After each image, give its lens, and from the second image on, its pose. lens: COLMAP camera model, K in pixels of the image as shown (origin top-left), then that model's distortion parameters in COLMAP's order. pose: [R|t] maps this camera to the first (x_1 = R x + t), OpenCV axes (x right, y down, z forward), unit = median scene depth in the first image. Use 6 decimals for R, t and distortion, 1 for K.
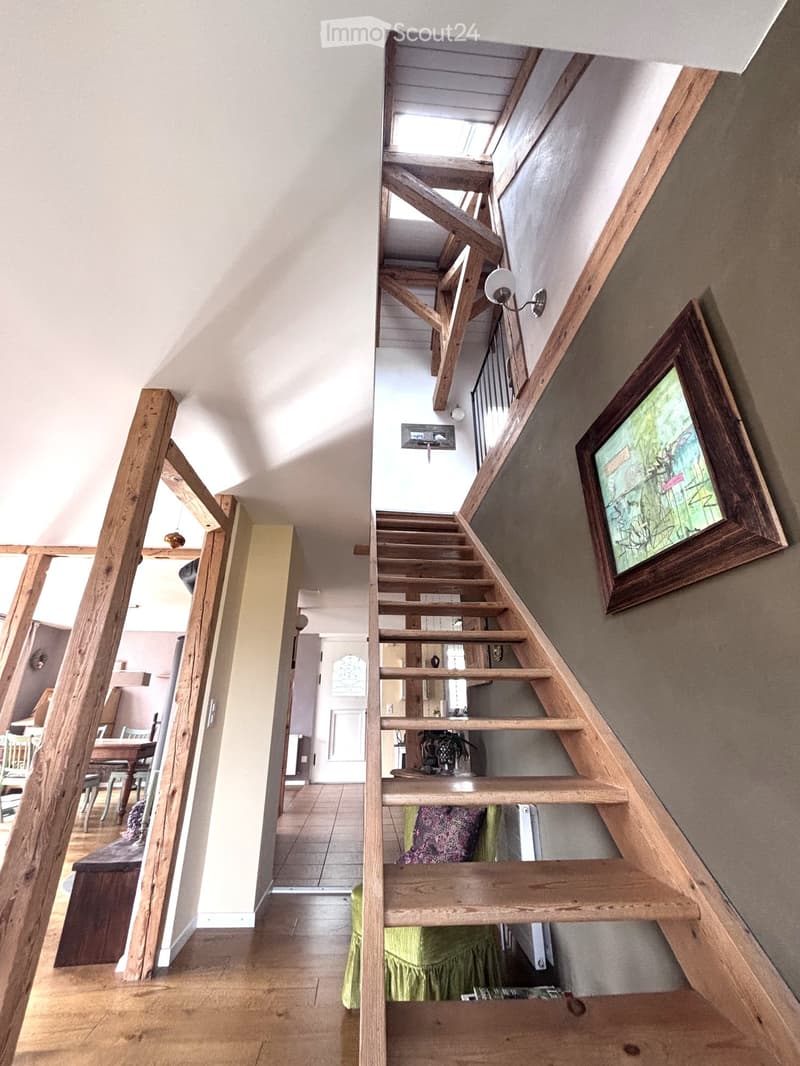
lens RADIAL K [[429.3, 0, 397.8], [0, 429.3, 531.4], [0, 0, 1]] dist [-0.000356, -0.000349]
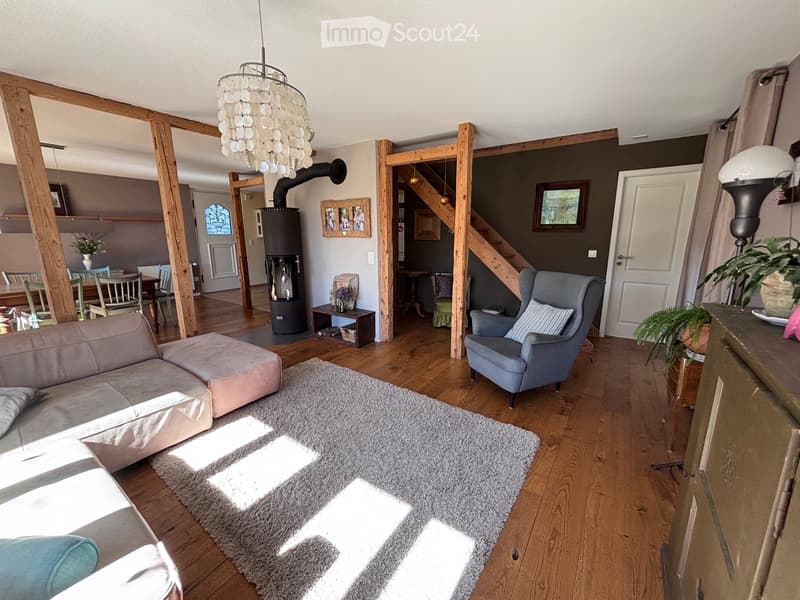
lens RADIAL K [[322.2, 0, 401.8], [0, 322.2, 298.3], [0, 0, 1]] dist [-0.000356, -0.000349]
pose [[0.628454, -0.159211, 0.761379, -2.451632], [-0.297370, 0.855299, 0.424305, -0.180811], [-0.718760, -0.493067, 0.490172, 0.008860]]
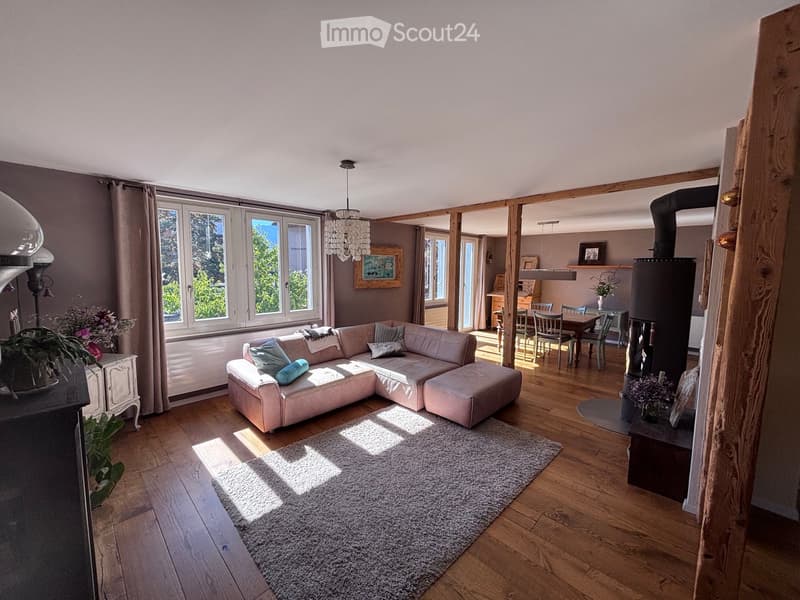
lens RADIAL K [[322.2, 0, 397.7], [0, 322.2, 298.7], [0, 0, 1]] dist [-0.000356, -0.000349]
pose [[0.664936, 0.079952, -0.742609, -0.634649], [0.278164, 0.896222, 0.345560, -0.298813], [0.693170, -0.436342, 0.573690, 0.024481]]
